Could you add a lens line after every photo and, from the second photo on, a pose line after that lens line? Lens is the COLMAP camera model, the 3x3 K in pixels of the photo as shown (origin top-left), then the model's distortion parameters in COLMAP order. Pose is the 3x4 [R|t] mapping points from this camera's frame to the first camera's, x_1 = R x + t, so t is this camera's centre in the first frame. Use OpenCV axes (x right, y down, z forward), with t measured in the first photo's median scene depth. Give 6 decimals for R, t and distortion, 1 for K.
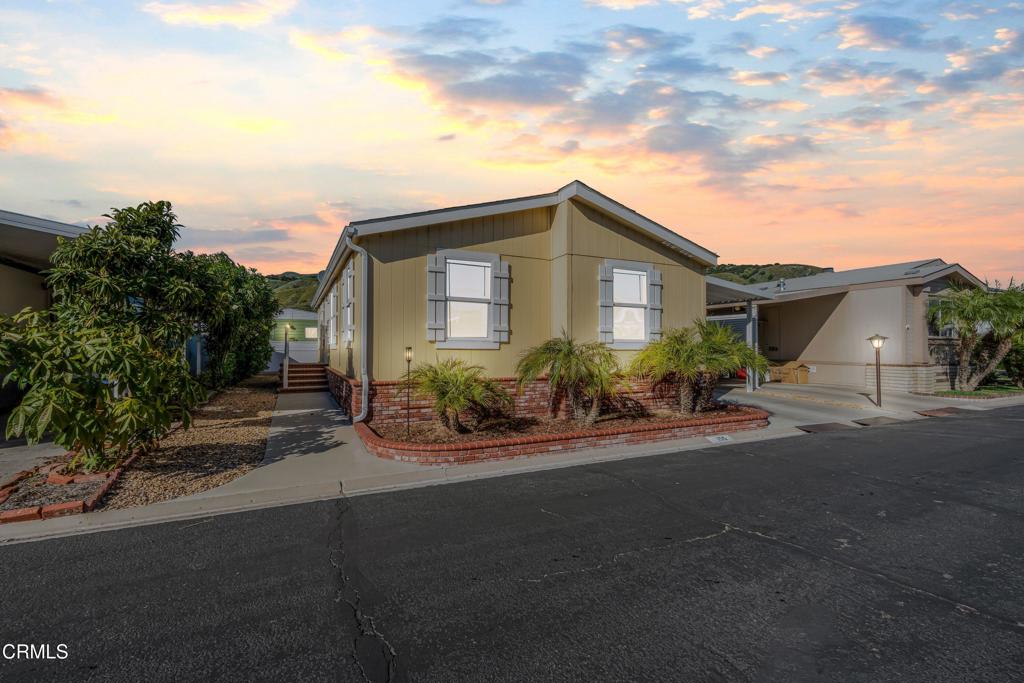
lens RADIAL K [[460.1, 0, 511.6], [0, 460.1, 346.0], [0, 0, 1]] dist [0.000020, -0.000095]
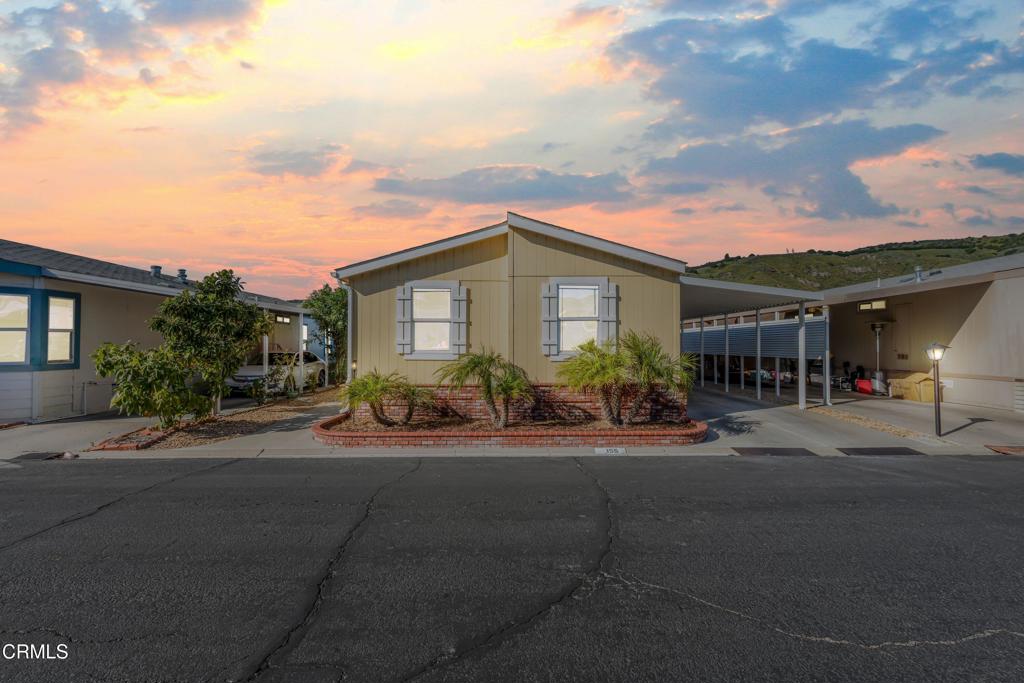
lens RADIAL K [[460.1, 0, 511.6], [0, 460.1, 346.0], [0, 0, 1]] dist [0.000020, -0.000095]
pose [[0.898824, -0.005195, -0.438279, 0.626486], [0.005021, 0.999986, -0.001557, -0.027309], [0.438281, -0.000801, 0.898838, -0.014933]]
